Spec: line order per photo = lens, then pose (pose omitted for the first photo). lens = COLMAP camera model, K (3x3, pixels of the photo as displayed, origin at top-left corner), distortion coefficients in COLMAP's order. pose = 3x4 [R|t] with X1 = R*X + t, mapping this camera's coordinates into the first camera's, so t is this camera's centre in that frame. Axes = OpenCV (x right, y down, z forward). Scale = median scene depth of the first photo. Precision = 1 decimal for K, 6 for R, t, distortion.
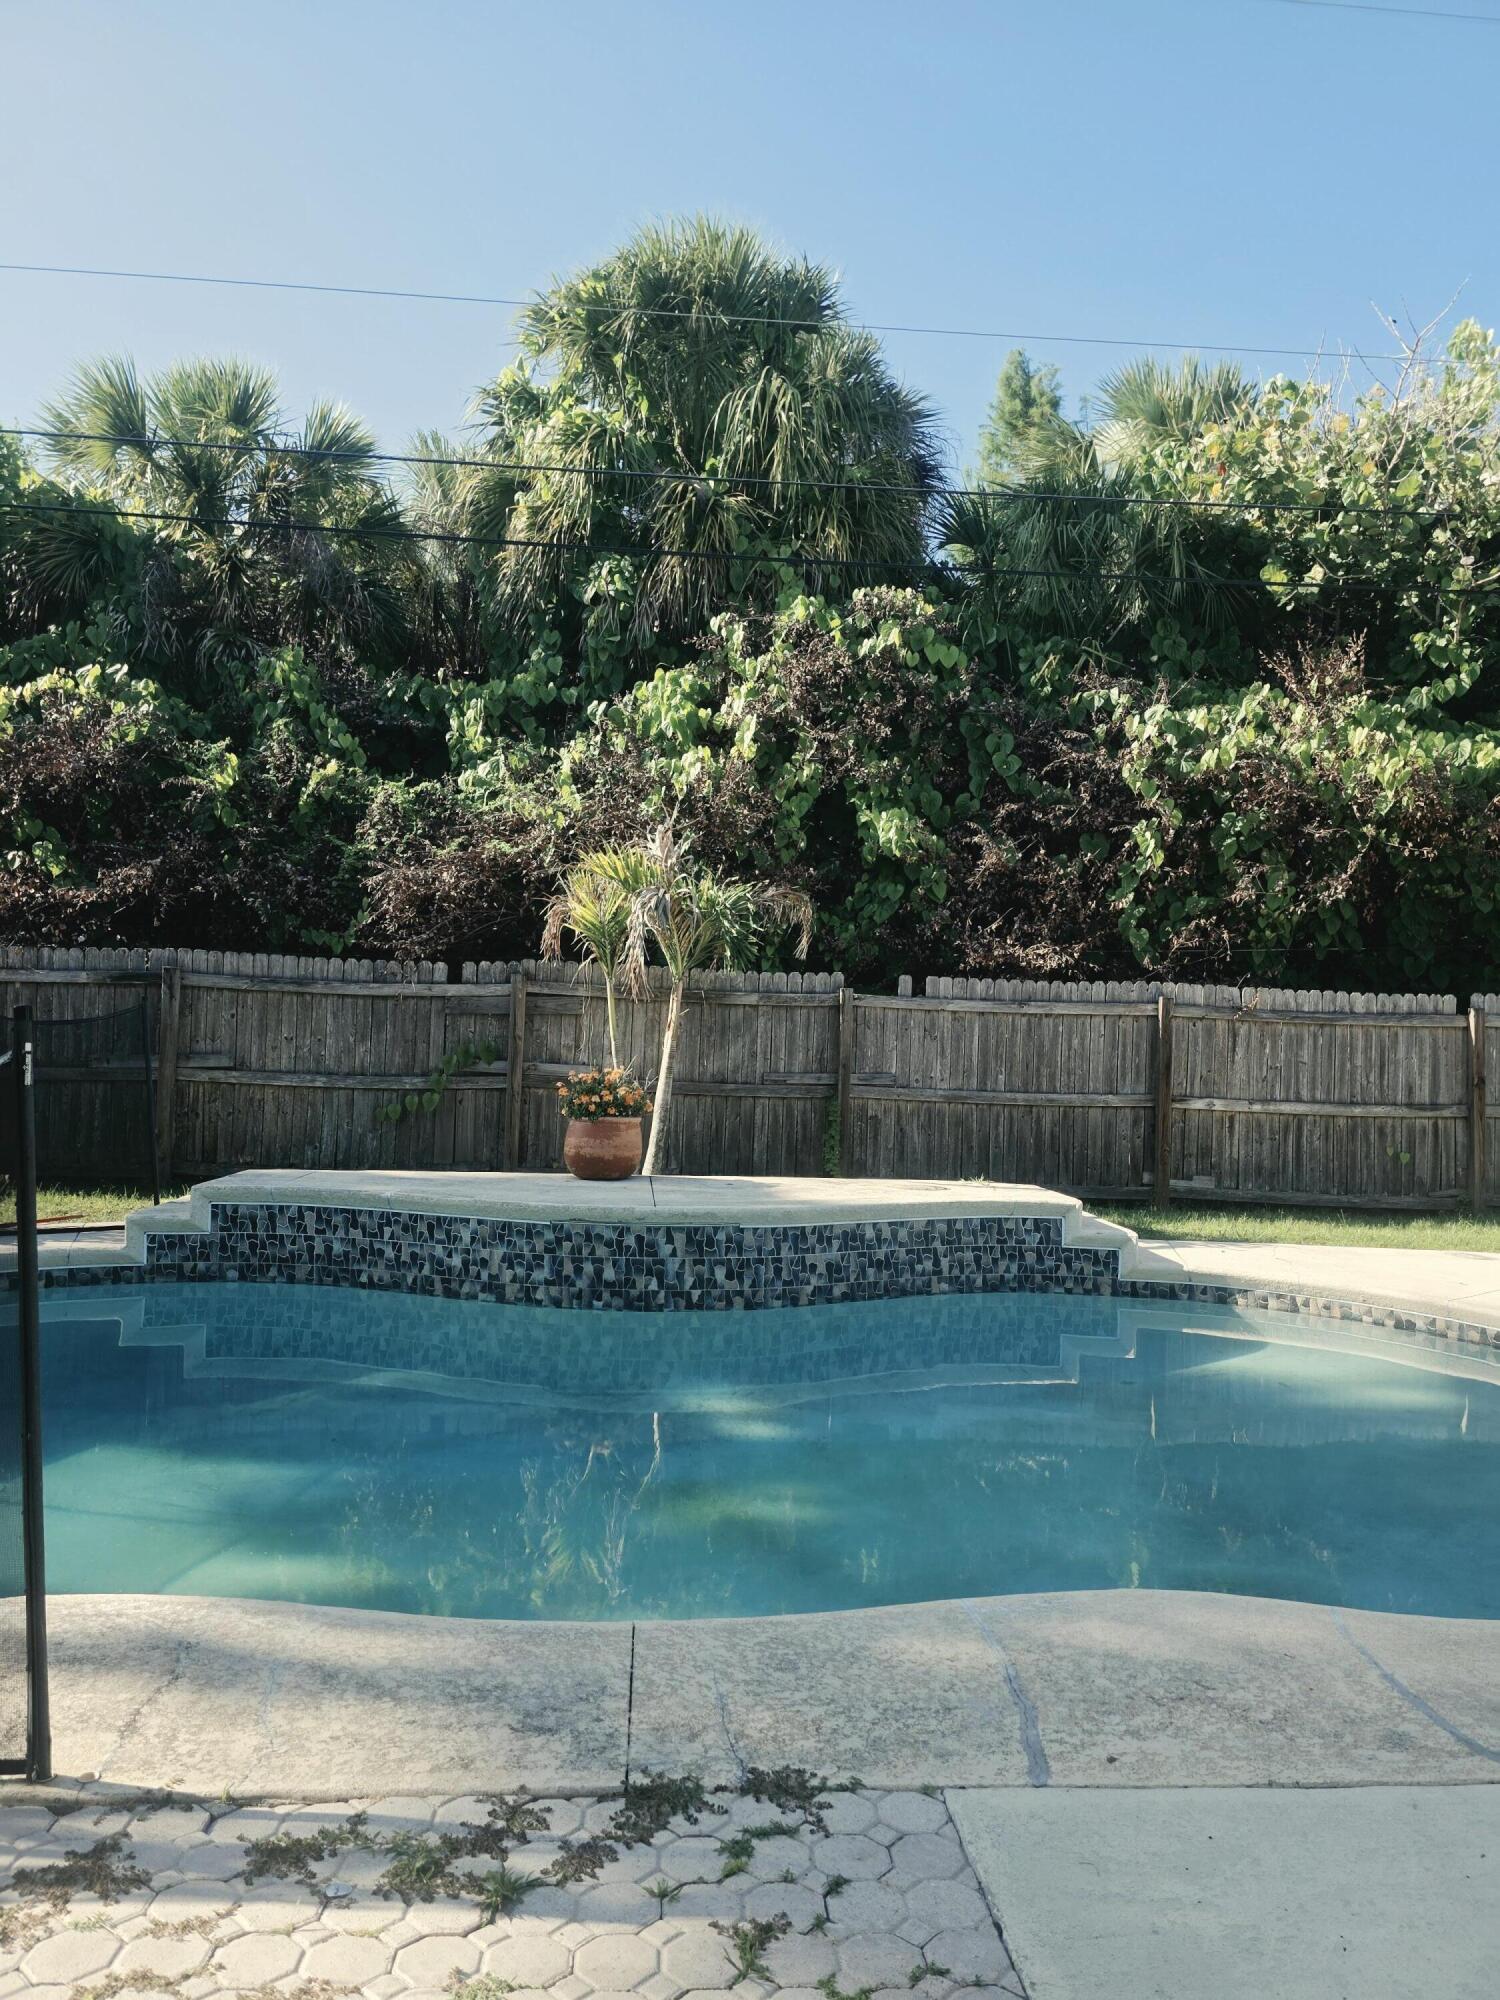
lens RADIAL K [[1350.3, 0, 761.1], [0, 1350.3, 982.3], [0, 0, 1]] dist [0.073067, -0.077784]
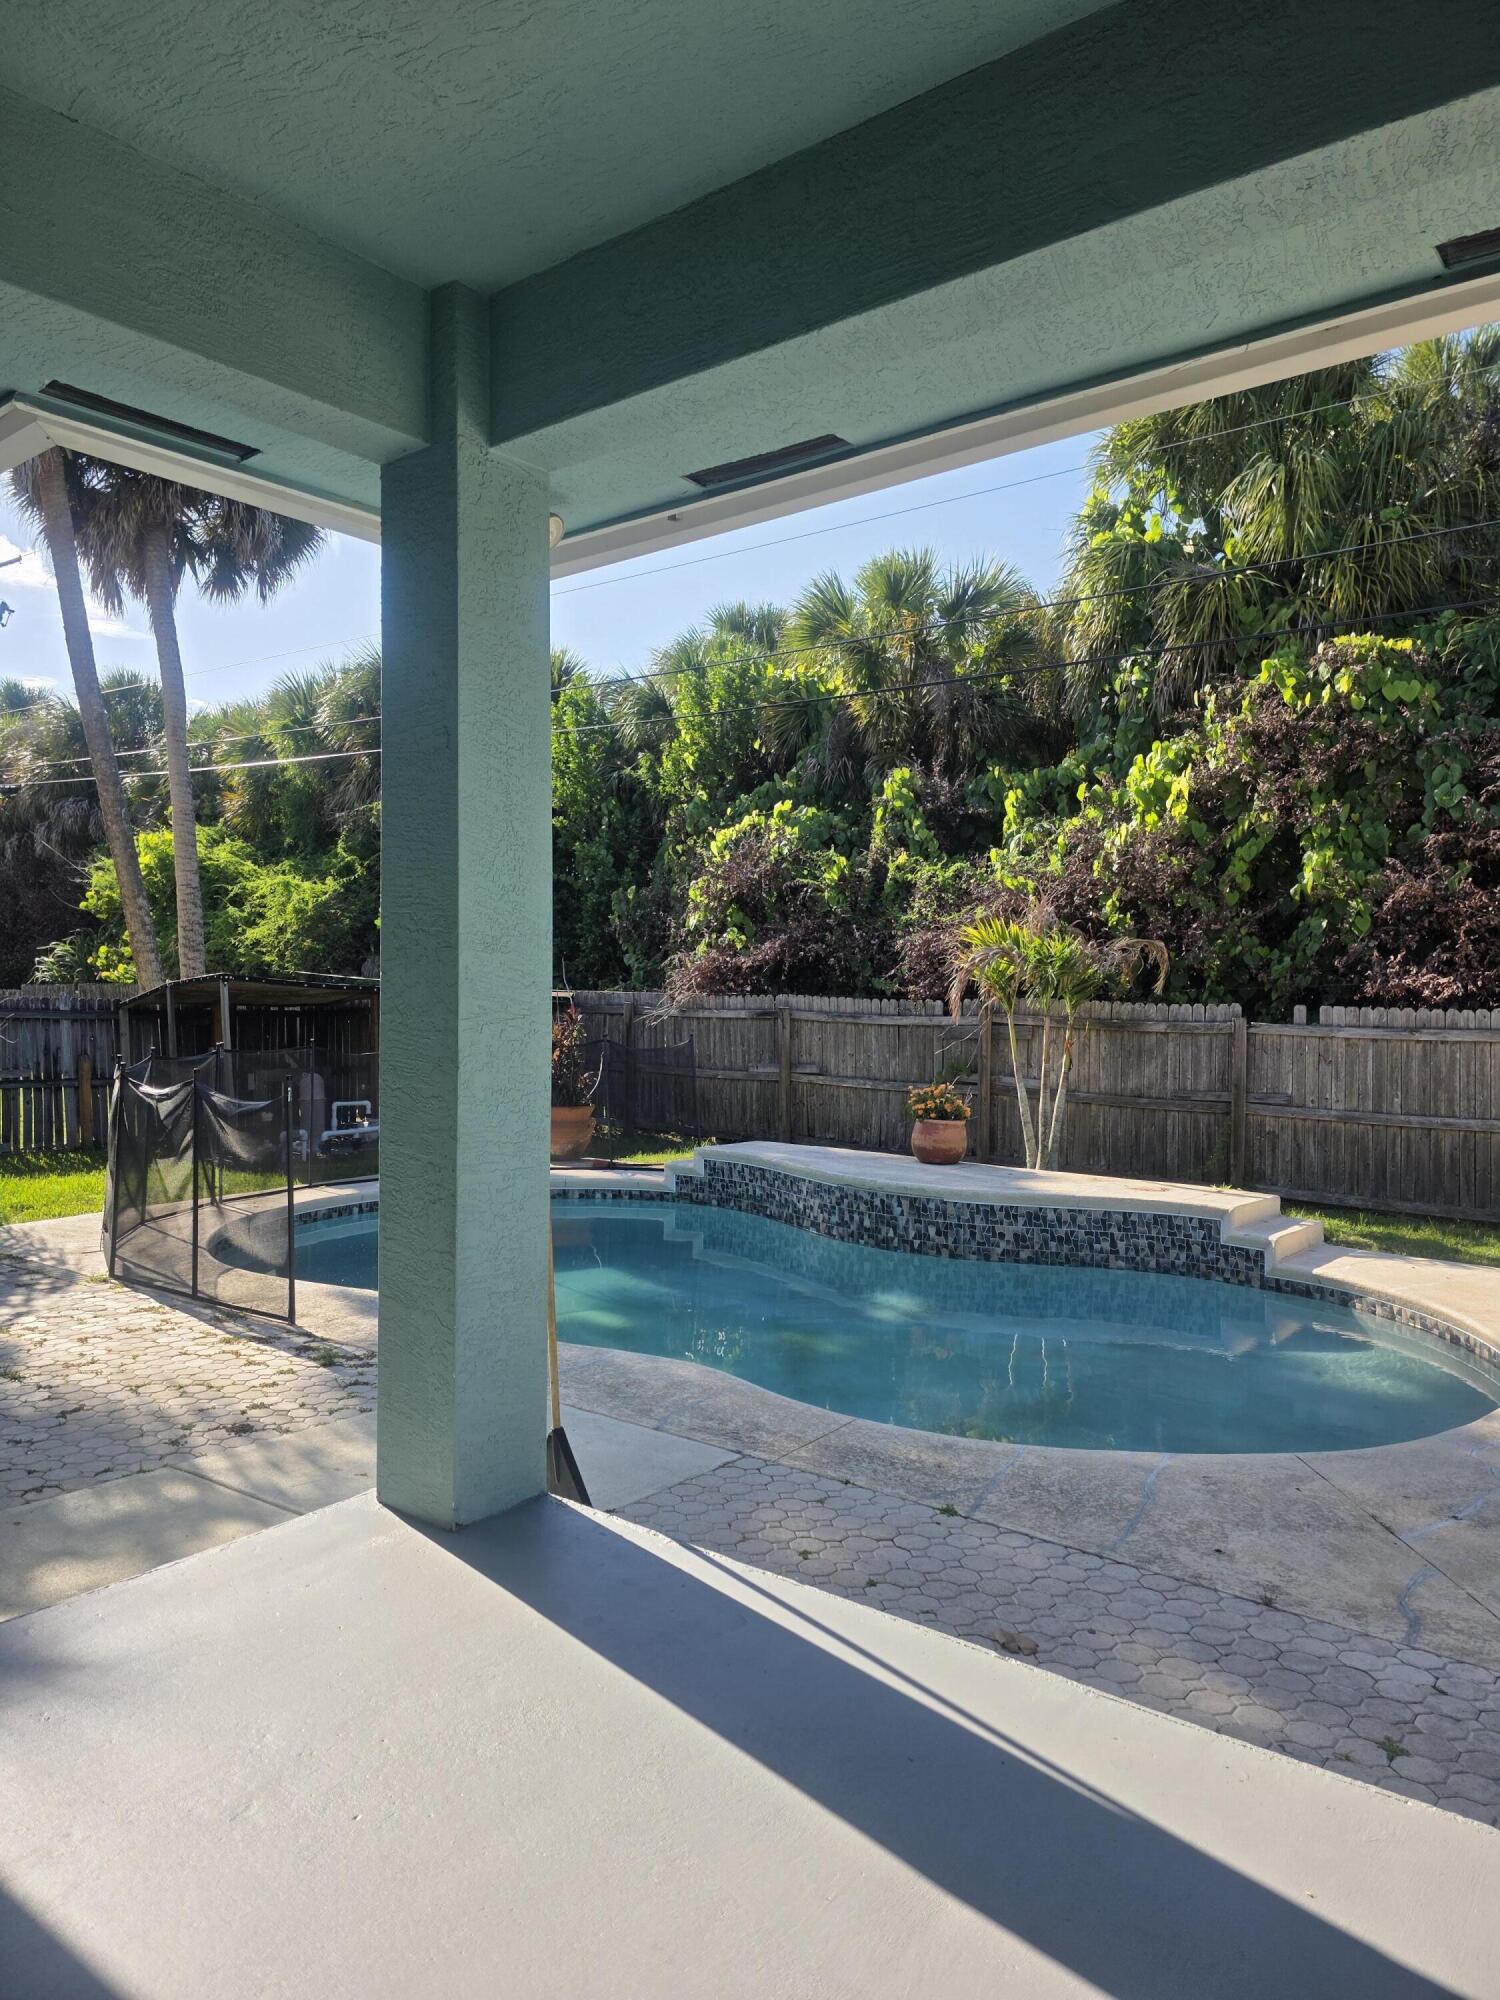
lens RADIAL K [[1350.3, 0, 761.1], [0, 1350.3, 982.3], [0, 0, 1]] dist [0.073067, -0.077784]
pose [[0.738597, -0.022210, -0.673781, 0.563702], [0.030335, 0.999540, 0.000305, -0.040024], [0.673465, -0.020664, 0.738931, -0.134518]]
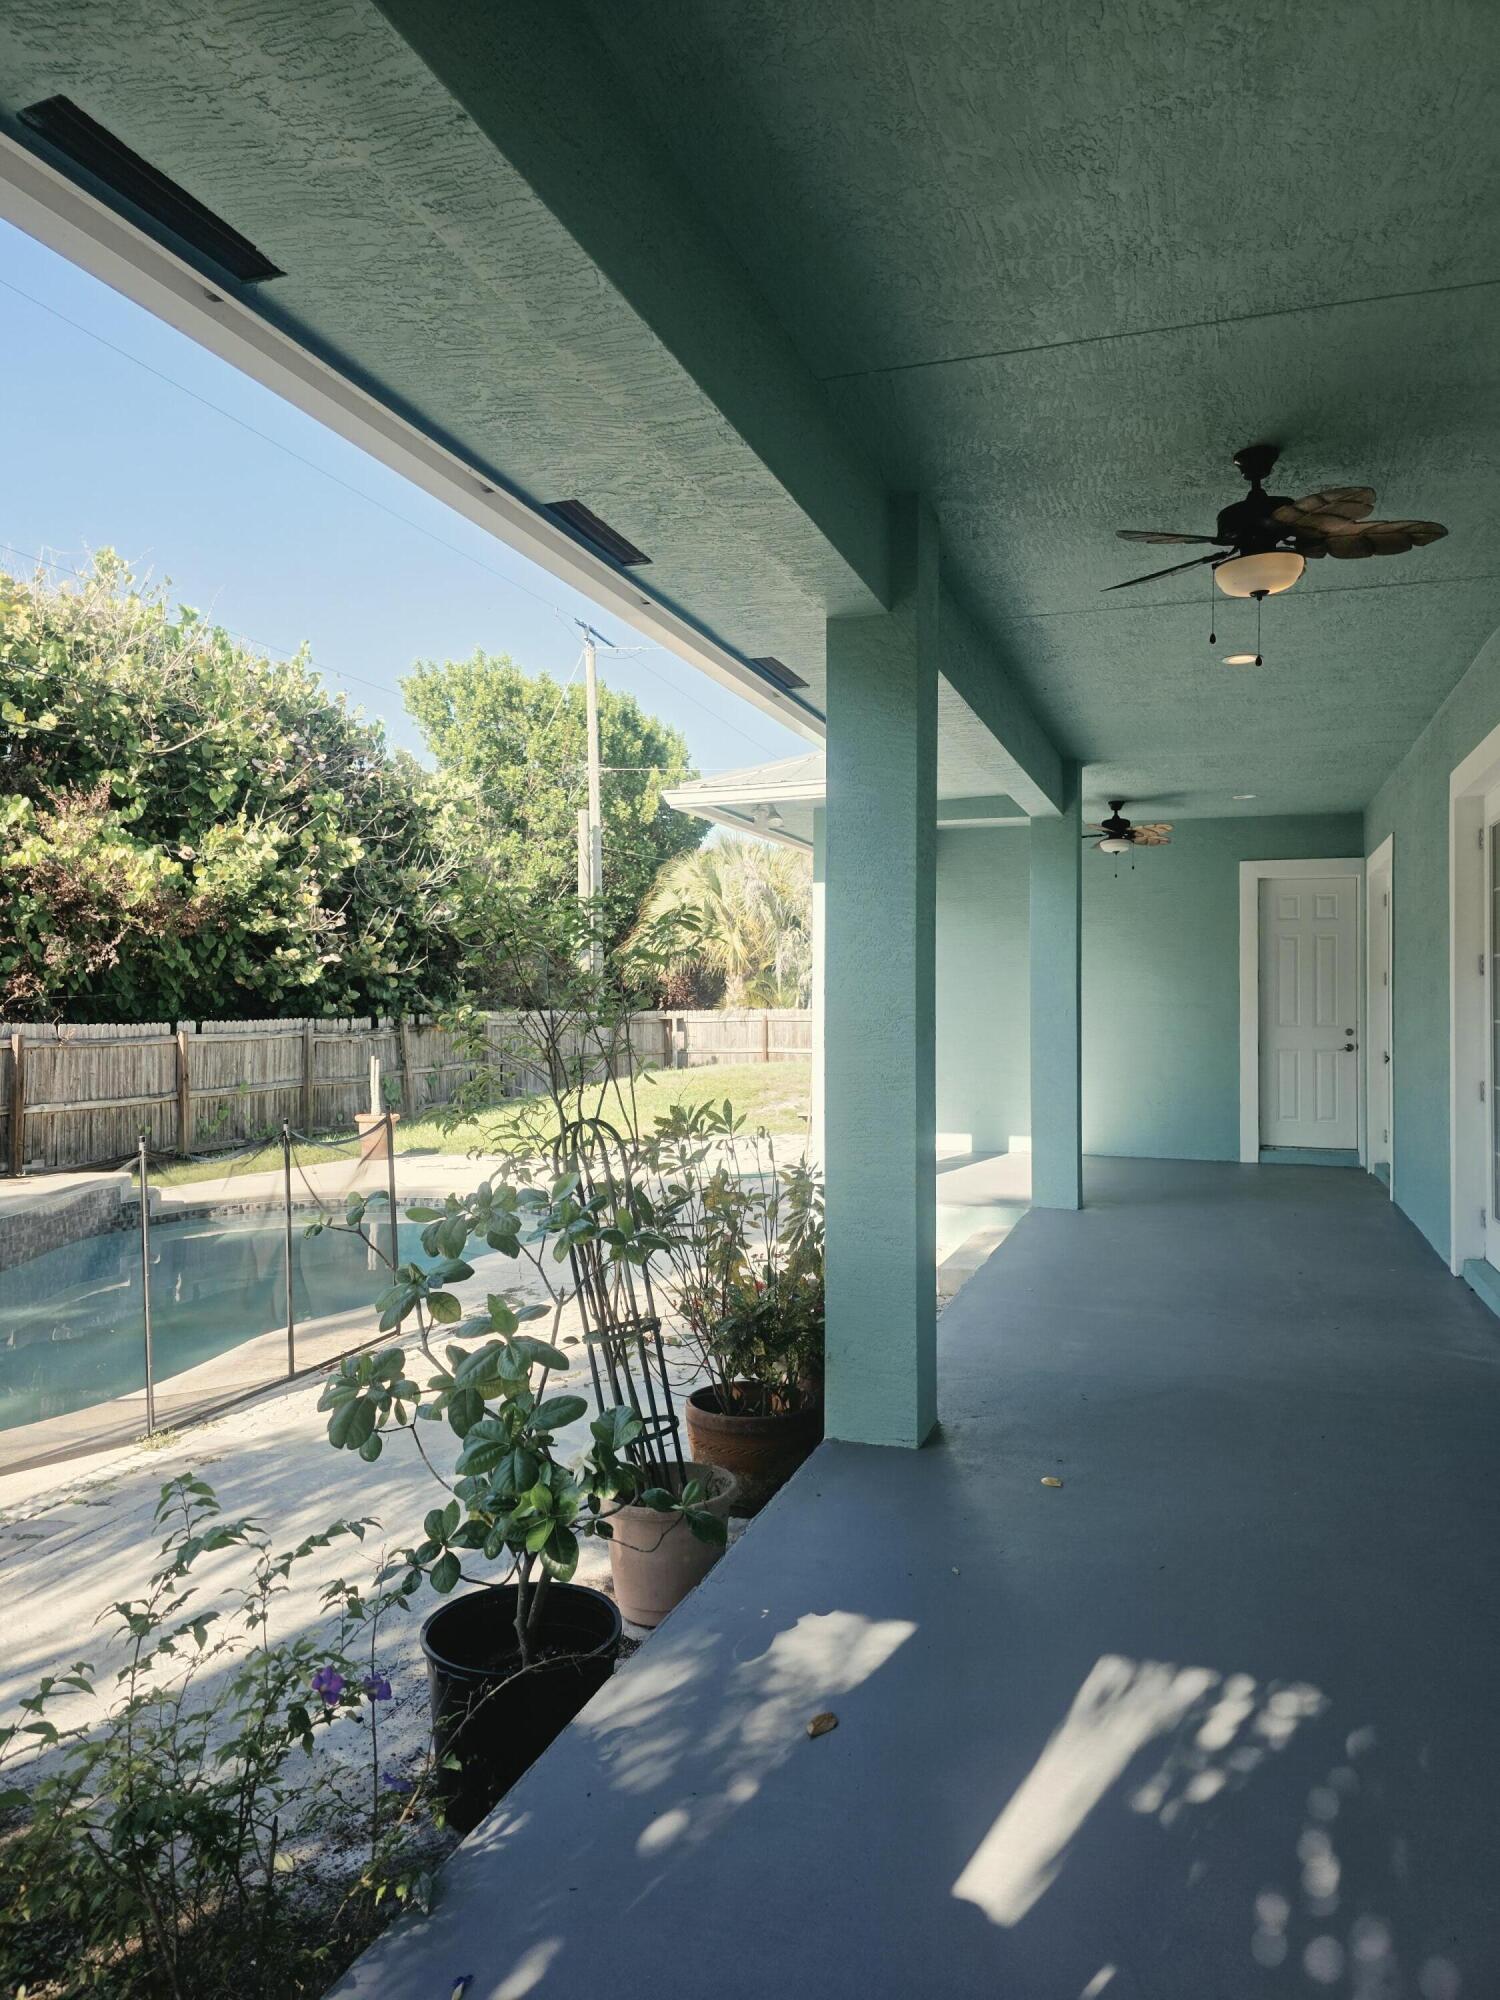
lens RADIAL K [[1350.3, 0, 761.1], [0, 1350.3, 982.3], [0, 0, 1]] dist [0.073067, -0.077784]
pose [[0.386445, -0.016180, 0.922170, -0.754550], [-0.011006, 0.999694, 0.022153, -0.088643], [-0.922247, -0.018710, 0.386149, -0.261584]]
